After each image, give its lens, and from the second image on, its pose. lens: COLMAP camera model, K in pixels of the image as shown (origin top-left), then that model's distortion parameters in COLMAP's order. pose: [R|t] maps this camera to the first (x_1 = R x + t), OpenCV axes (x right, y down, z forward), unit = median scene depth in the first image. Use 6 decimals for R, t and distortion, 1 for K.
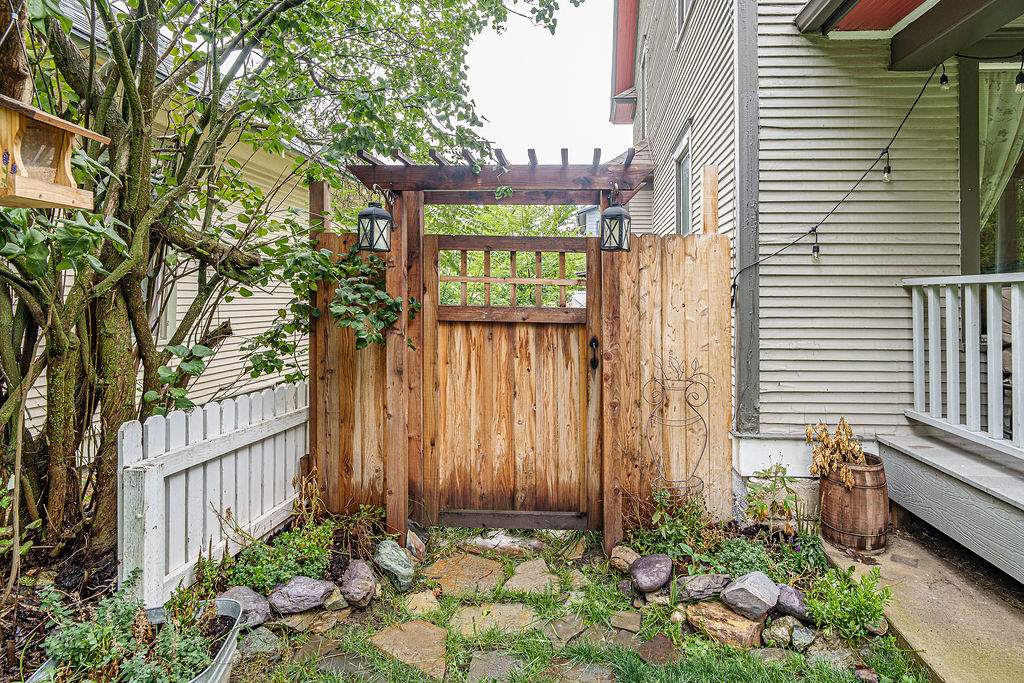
lens RADIAL K [[532.6, 0, 571.2], [0, 532.6, 291.5], [0, 0, 1]] dist [-0.002080, -0.000136]
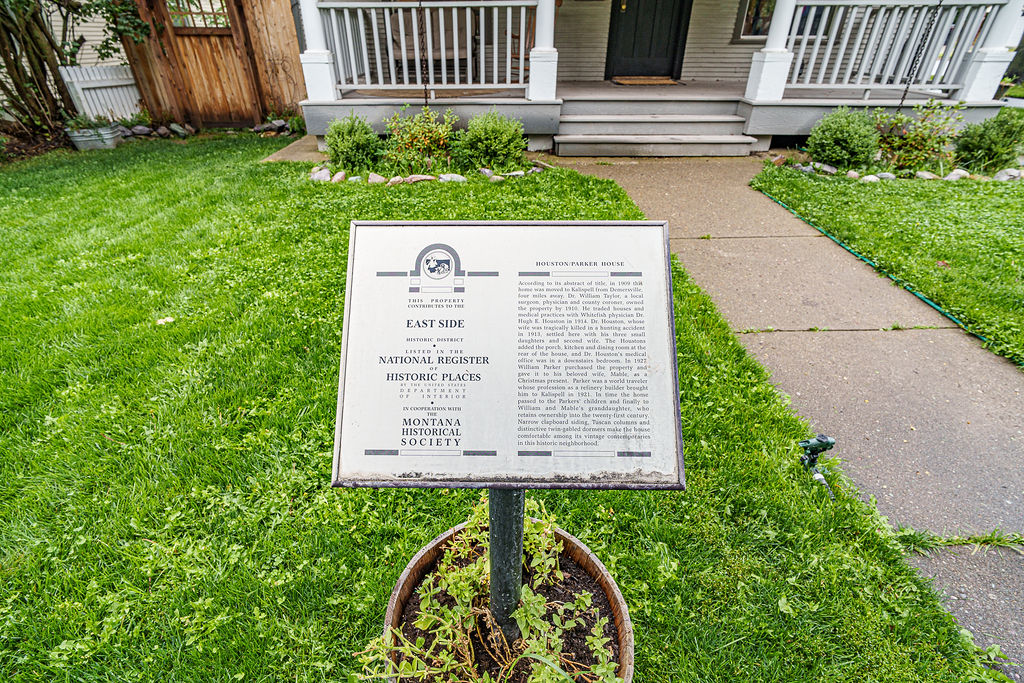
lens RADIAL K [[501.9, 0, 504.2], [0, 501.9, 337.5], [0, 0, 1]] dist [-0.025782, 0.015558]
pose [[0.999278, -0.028129, 0.025530, 1.107415], [0.009910, 0.841829, 0.539653, 0.014164], [-0.036672, -0.539011, 0.841500, -1.610457]]
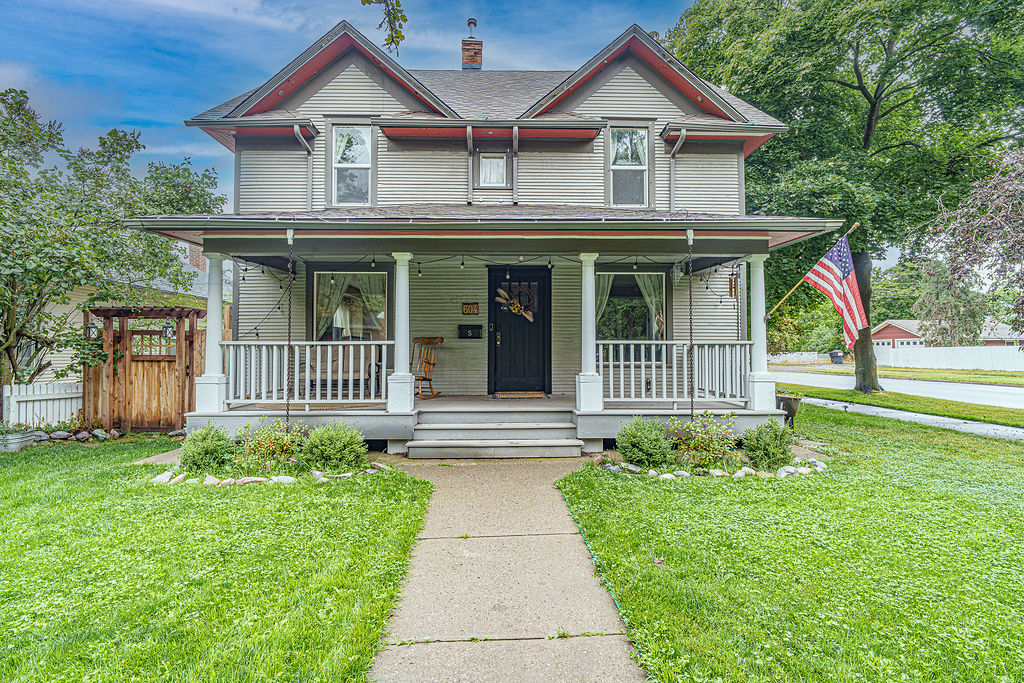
lens RADIAL K [[477.9, 0, 513.8], [0, 477.9, 339.8], [0, 0, 1]] dist [-0.021556, 0.012294]
pose [[0.997210, -0.006730, 0.074337, 1.609221], [0.007530, 0.999917, -0.010495, -0.011916], [-0.074260, 0.011026, 0.997178, -1.683478]]
